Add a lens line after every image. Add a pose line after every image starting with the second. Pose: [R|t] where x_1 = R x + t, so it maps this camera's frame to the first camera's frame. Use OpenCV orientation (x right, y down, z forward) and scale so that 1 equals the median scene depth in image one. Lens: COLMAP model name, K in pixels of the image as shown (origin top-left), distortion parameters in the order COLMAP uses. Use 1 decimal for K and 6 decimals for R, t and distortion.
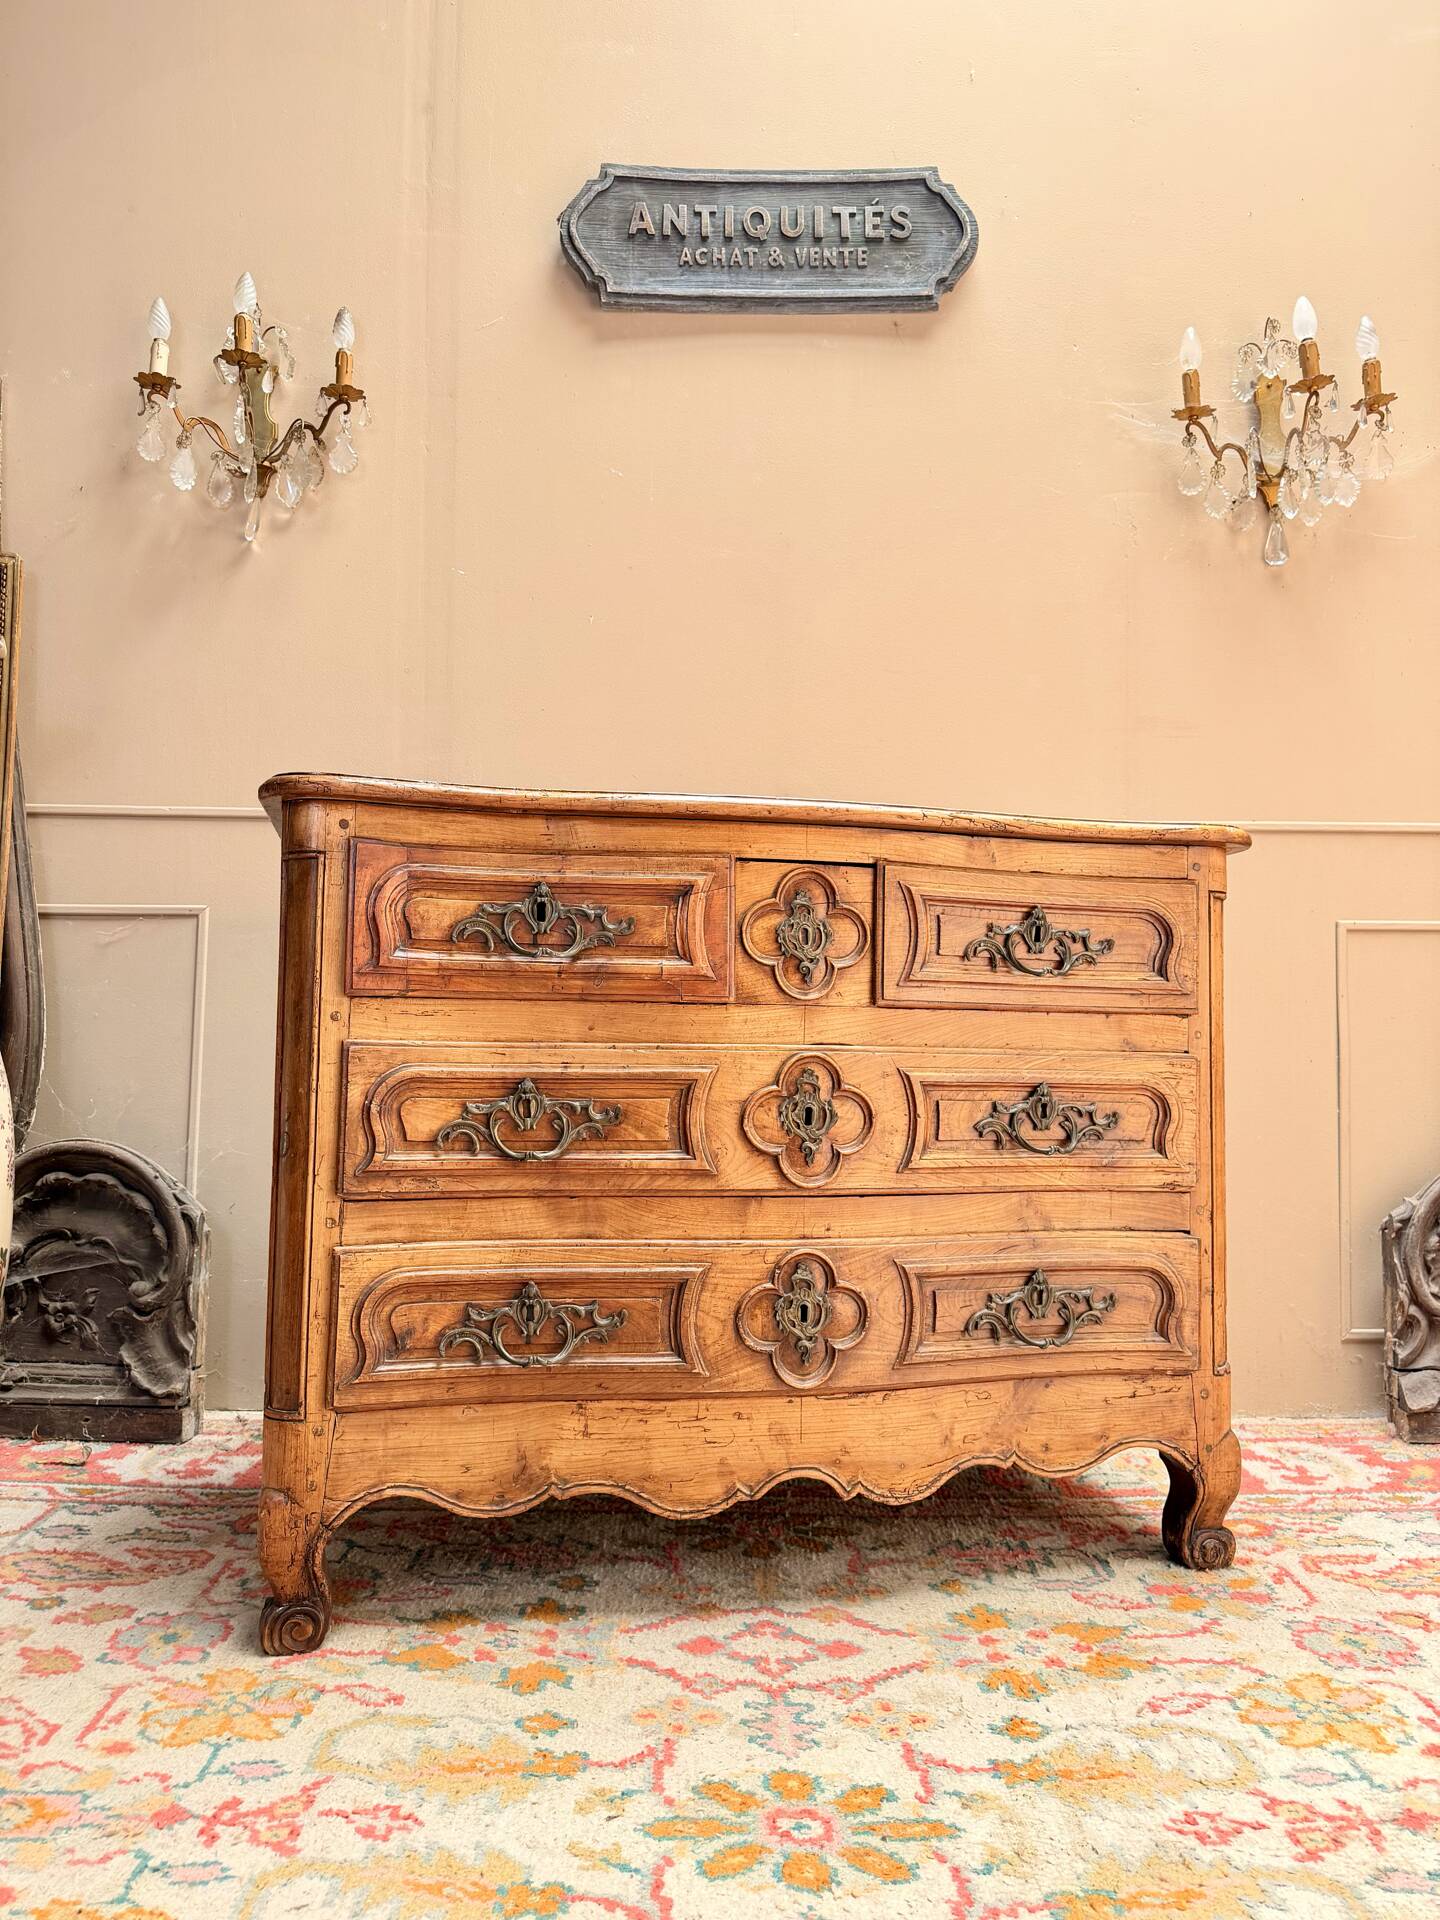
lens RADIAL K [[1390.1, 0, 722.1], [0, 1390.1, 960.5], [0, 0, 1]] dist [-0.002141, -0.002970]
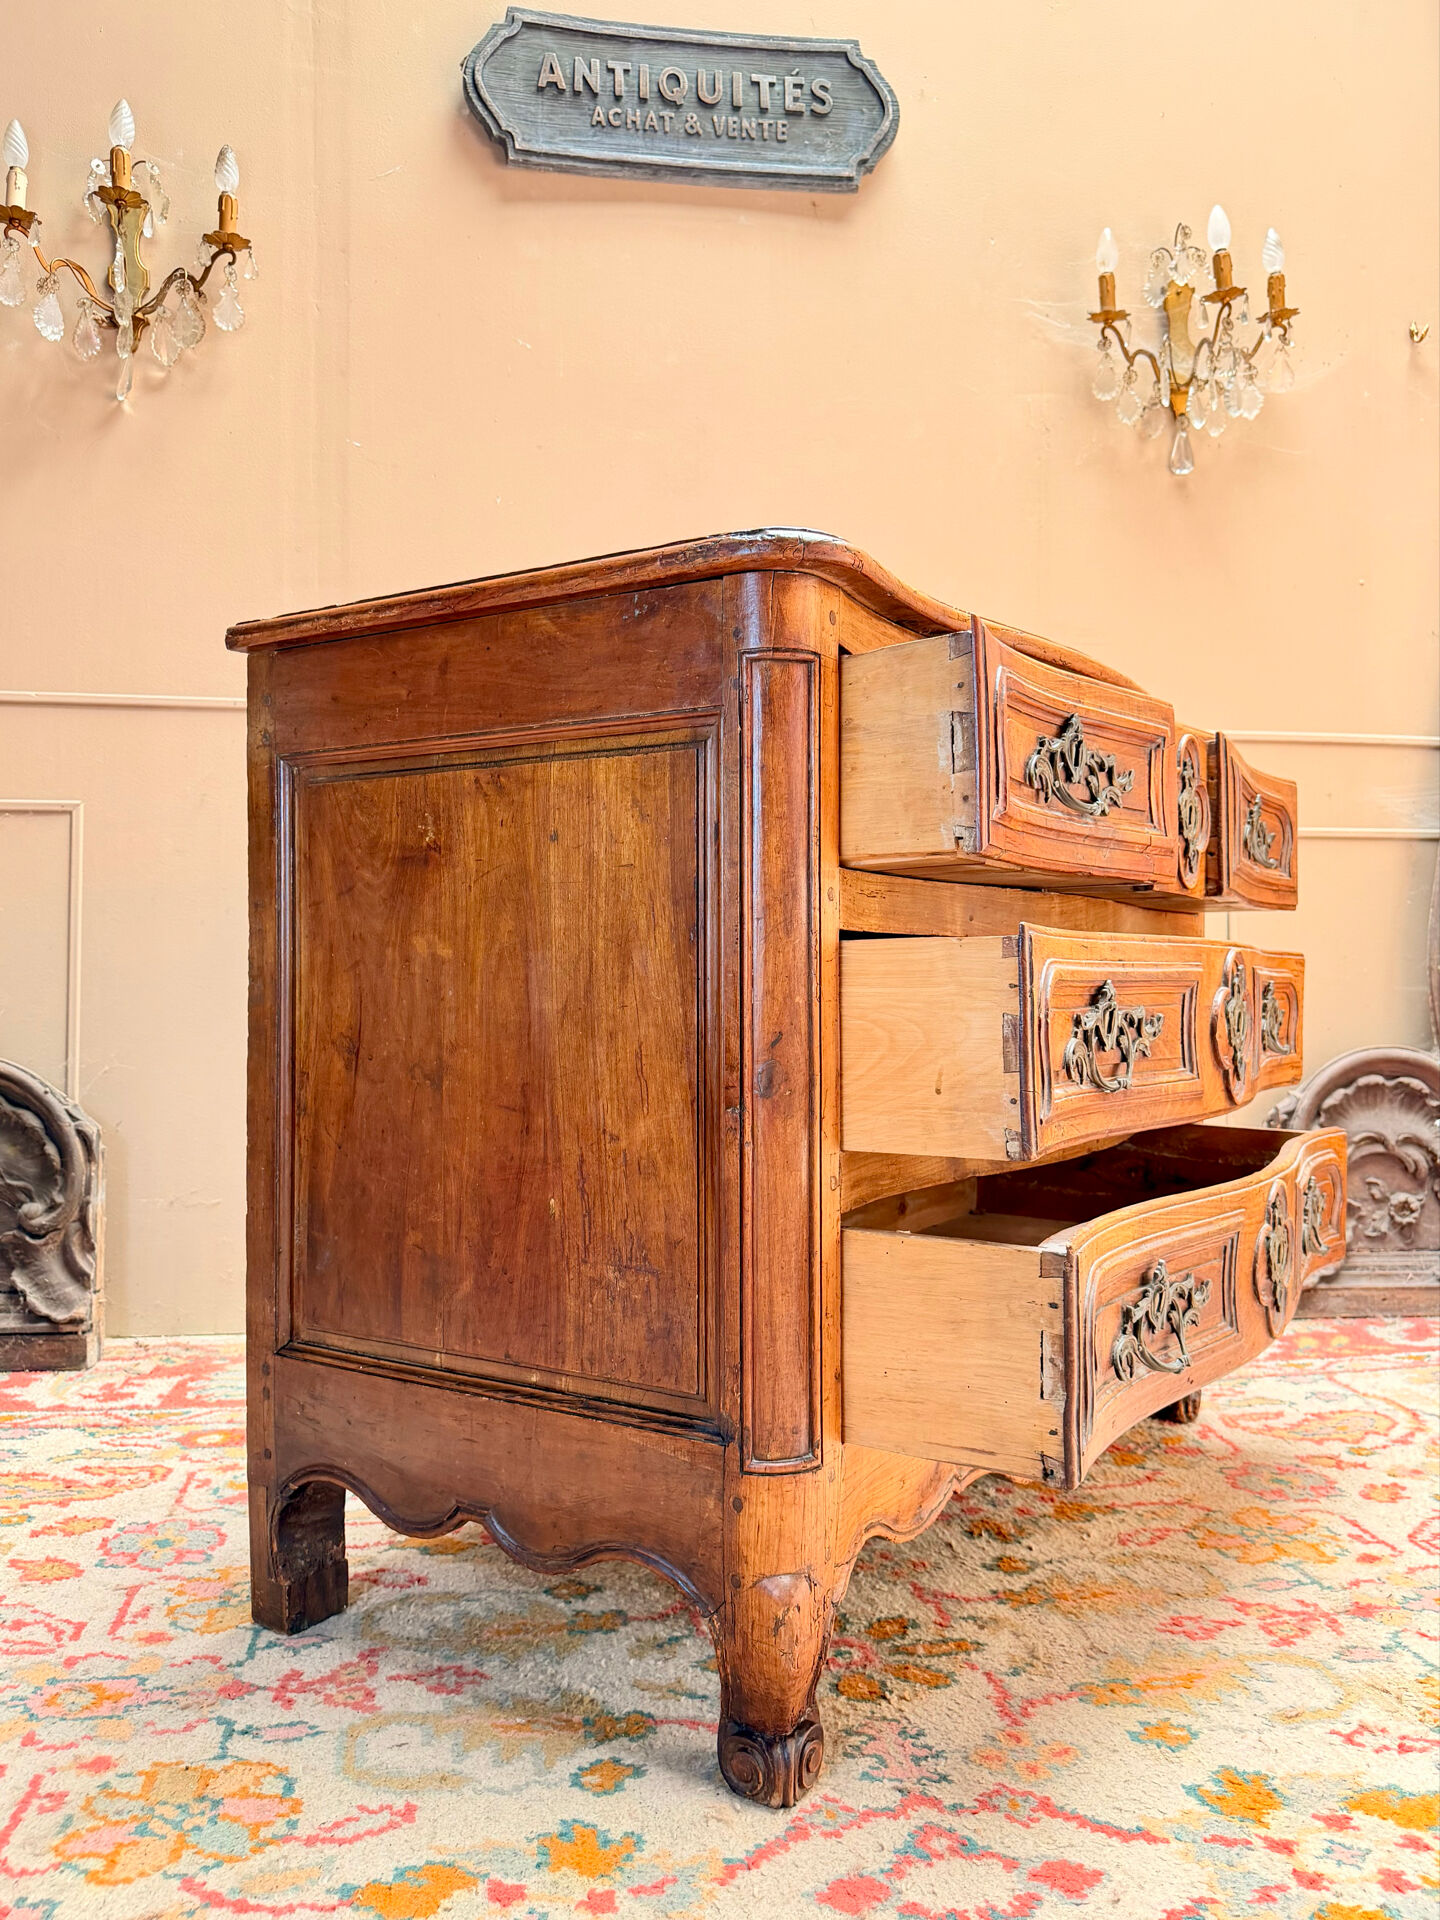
lens RADIAL K [[1505.7, 0, 722.9], [0, 1505.7, 962.8], [0, 0, 1]] dist [-0.004742, -0.002869]
pose [[0.989134, -0.005835, 0.146902, -0.133777], [-0.002733, 0.998310, 0.058052, 0.011573], [-0.146993, -0.057823, 0.987446, -0.075984]]
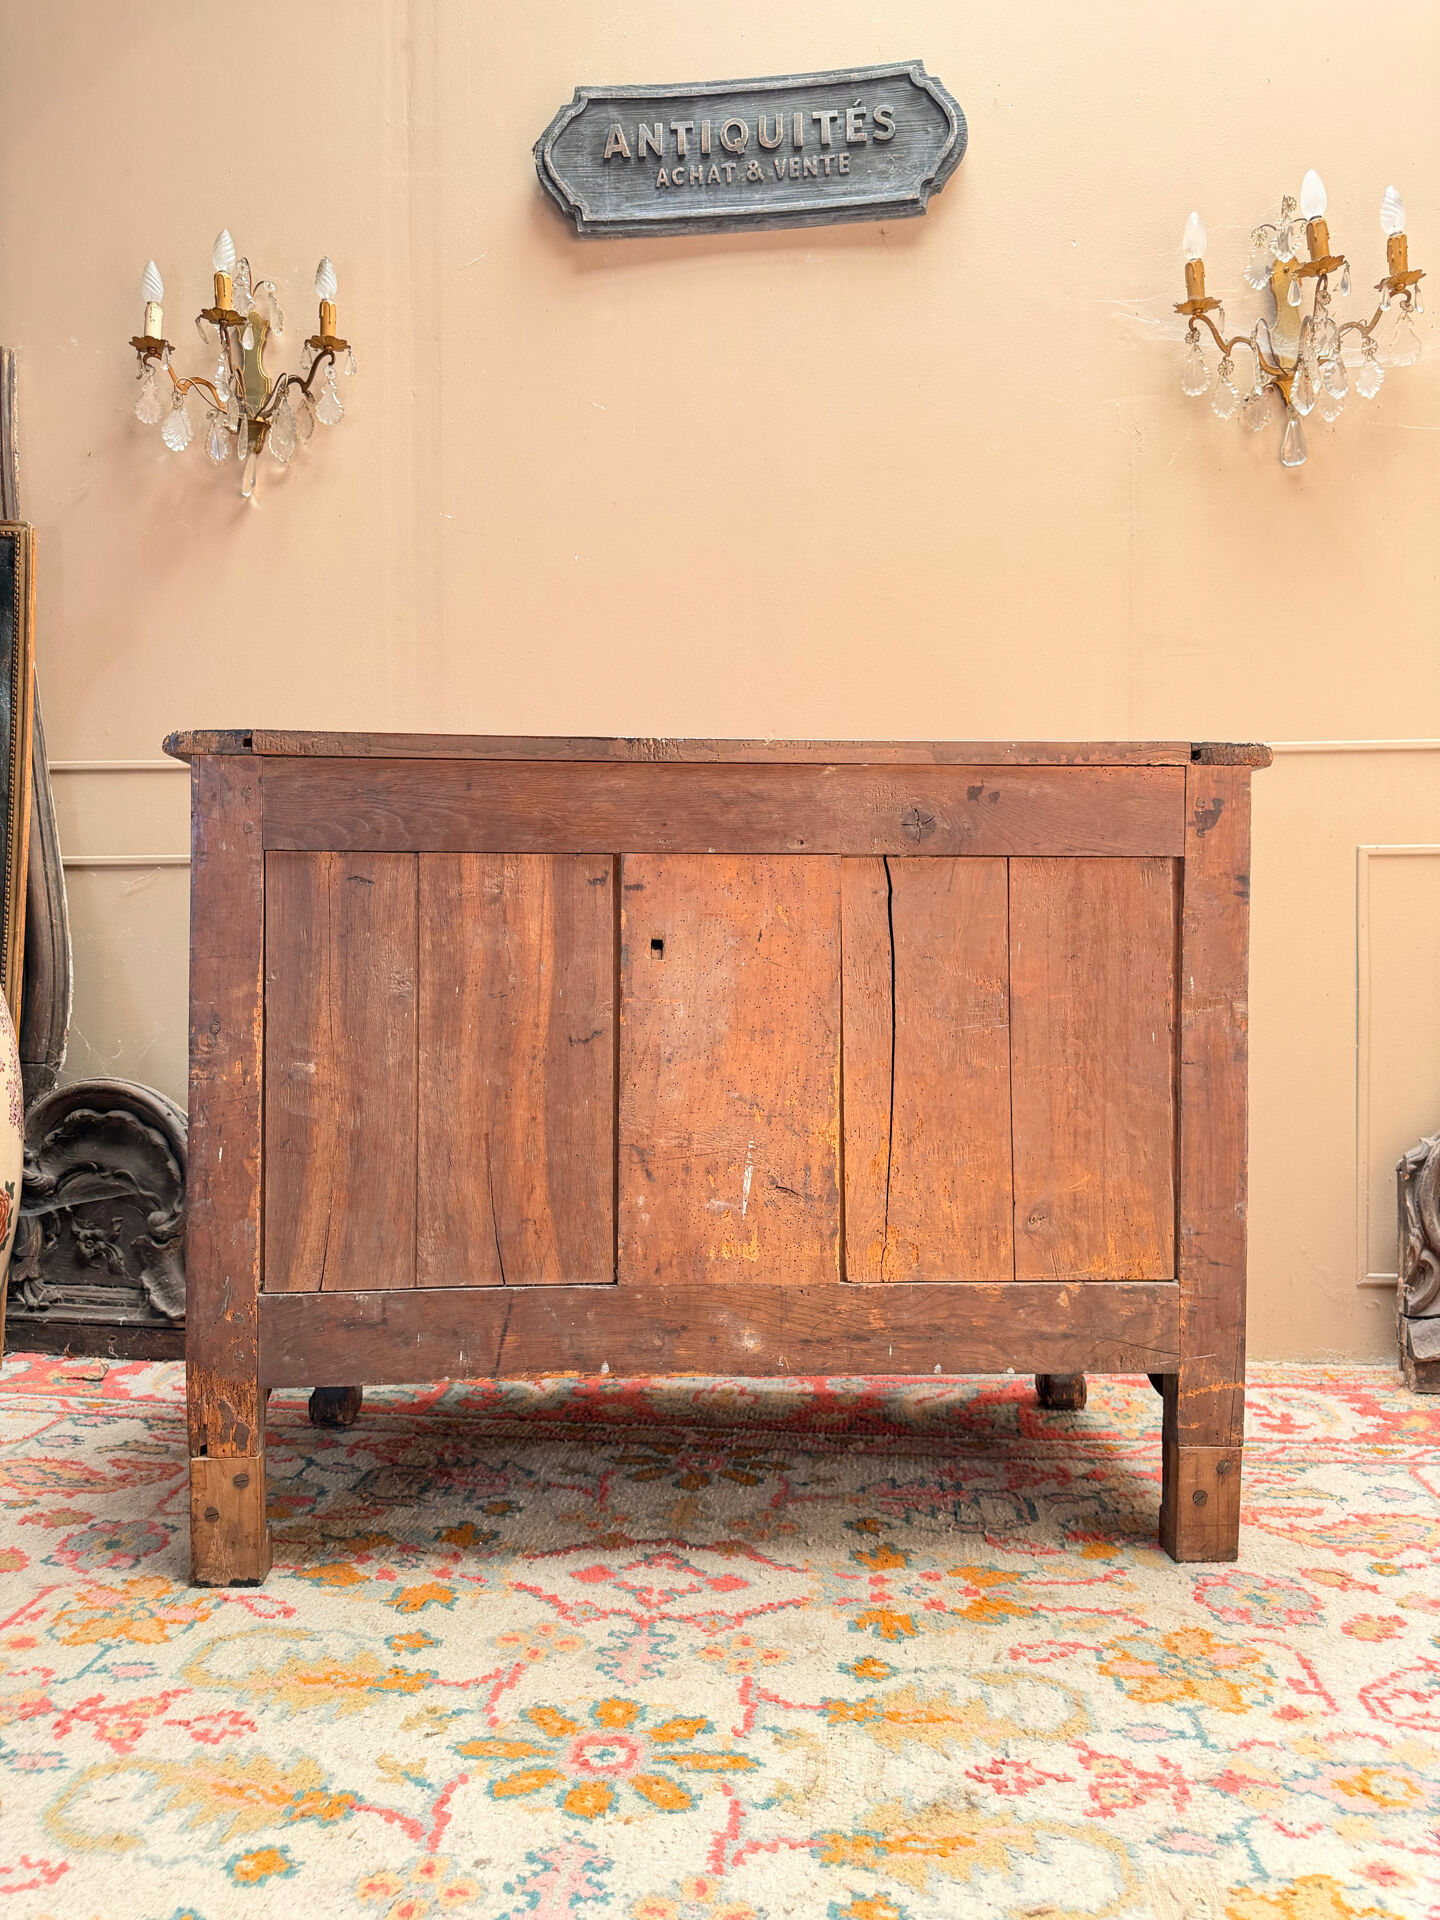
lens RADIAL K [[1390.1, 0, 722.1], [0, 1390.1, 960.5], [0, 0, 1]] dist [-0.002141, -0.002970]
pose [[0.992442, -0.011410, -0.122182, 0.179267], [0.017968, 0.998448, 0.052714, -0.011701], [0.121391, -0.054511, 0.991107, 0.011428]]
